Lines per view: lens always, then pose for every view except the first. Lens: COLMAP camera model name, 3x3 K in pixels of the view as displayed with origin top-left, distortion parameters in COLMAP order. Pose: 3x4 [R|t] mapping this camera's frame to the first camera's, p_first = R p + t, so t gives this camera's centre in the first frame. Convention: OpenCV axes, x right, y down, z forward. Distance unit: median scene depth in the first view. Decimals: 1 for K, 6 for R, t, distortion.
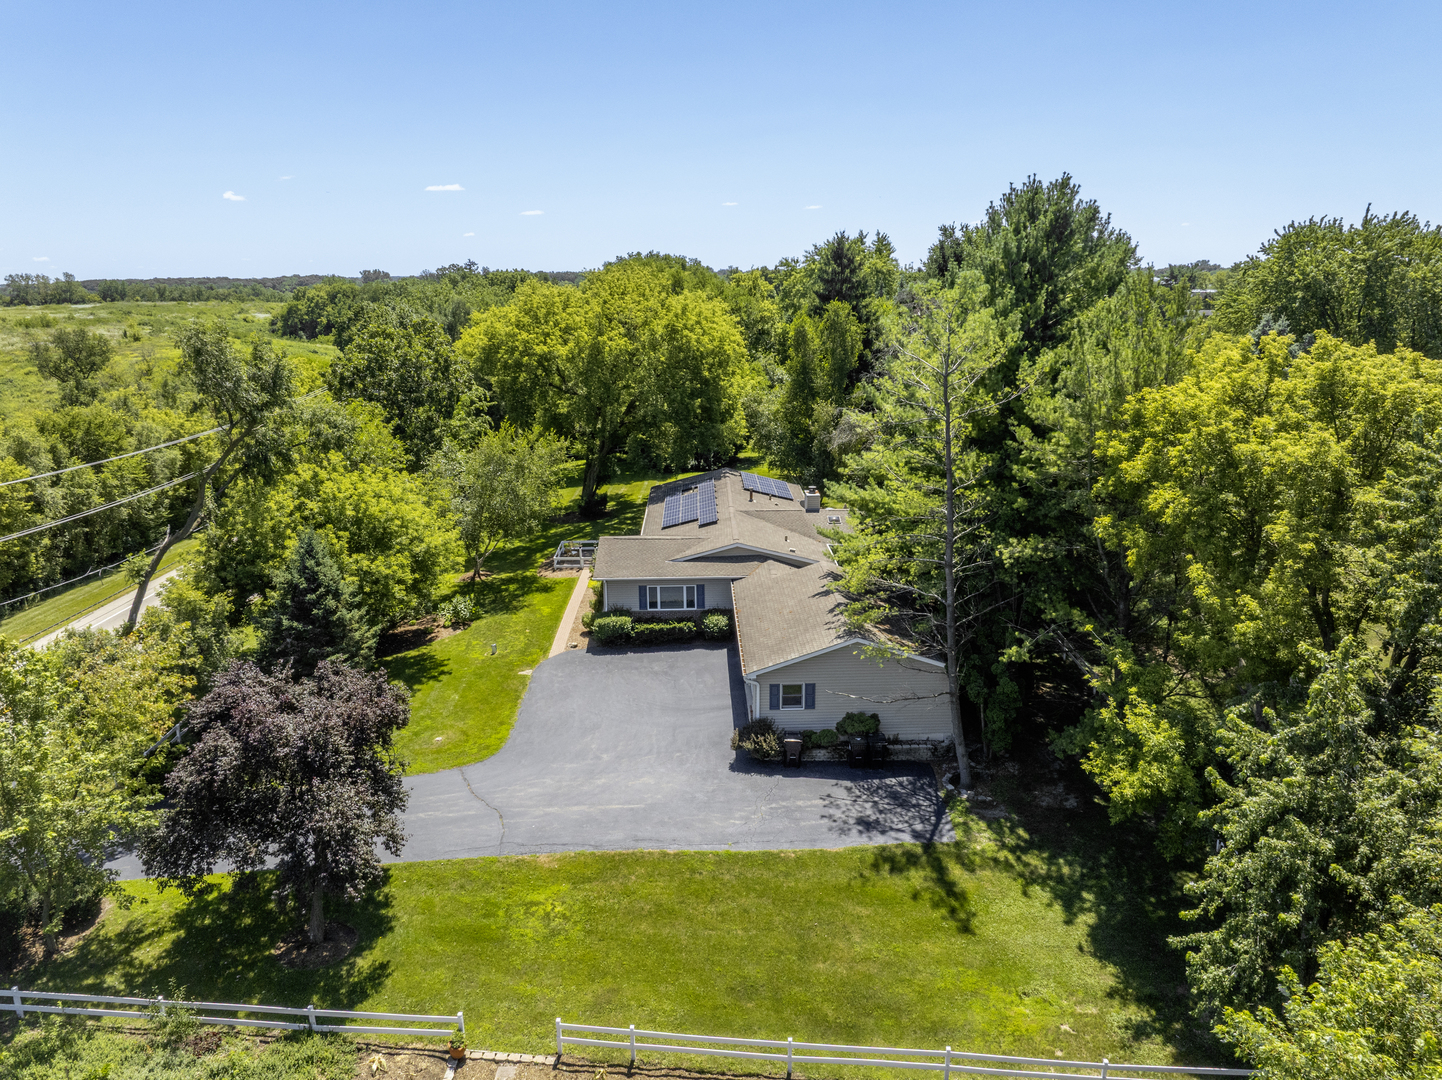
lens RADIAL K [[1035.4, 0, 721.0], [0, 1035.4, 540.0], [0, 0, 1]] dist [-0.032811, -0.002872]
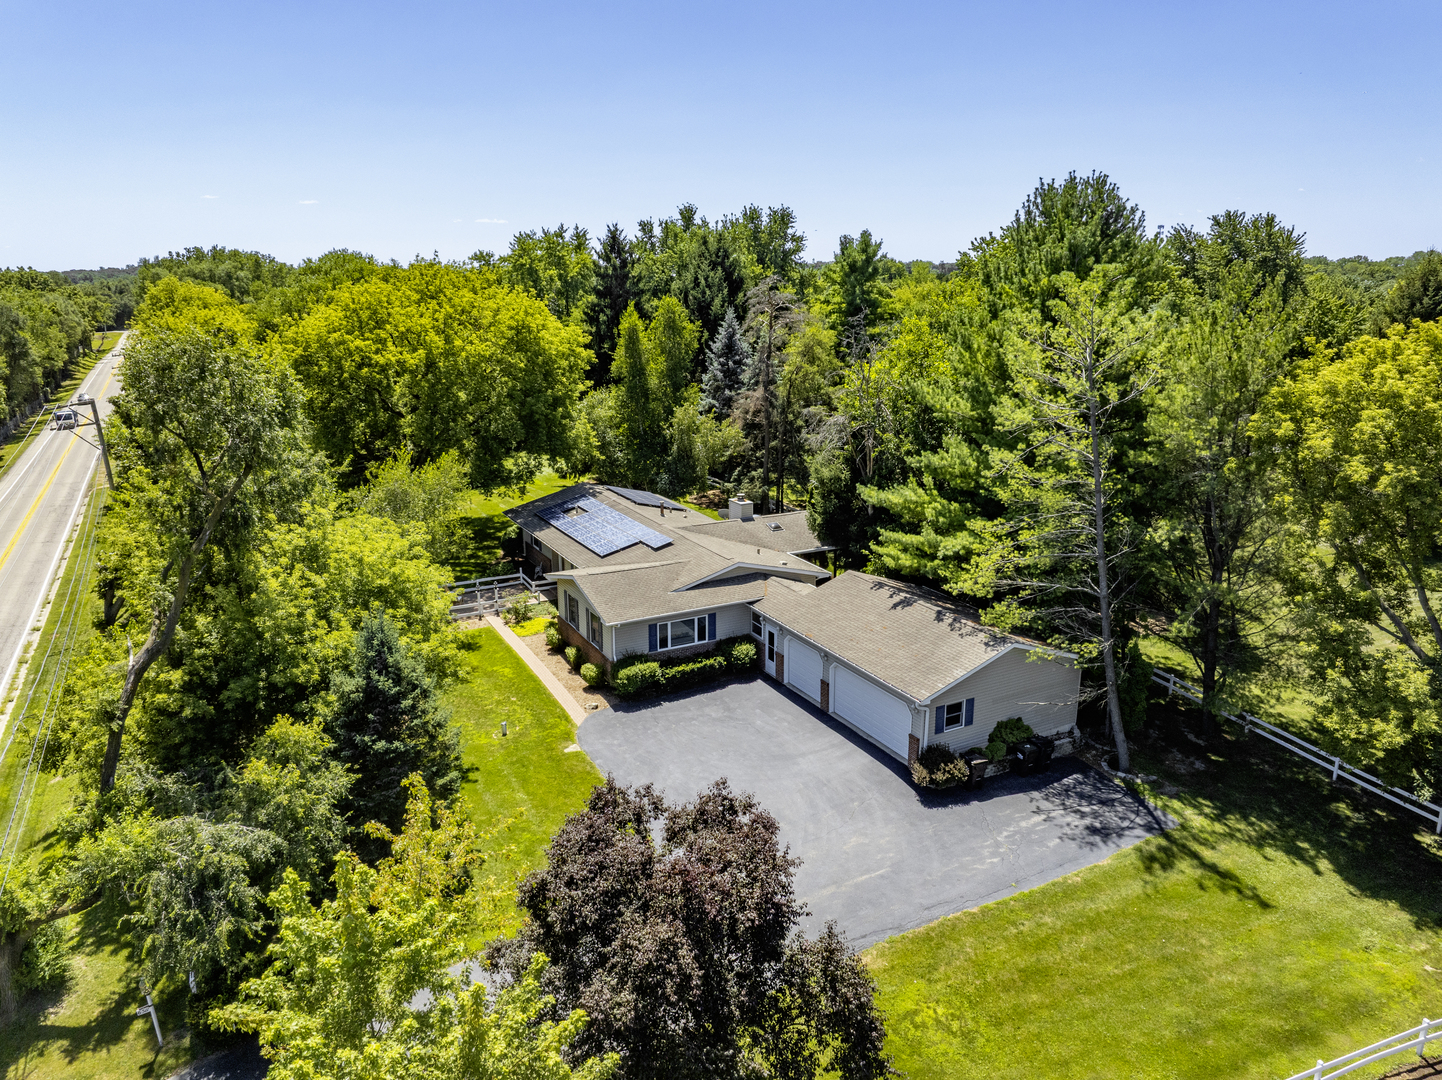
lens RADIAL K [[1035.4, 0, 721.0], [0, 1035.4, 540.0], [0, 0, 1]] dist [-0.032811, -0.002872]
pose [[0.890002, -0.110072, 0.442471, -0.411421], [0.110141, 0.993585, 0.025630, -0.042729], [-0.442454, 0.025924, 0.896417, 0.201251]]
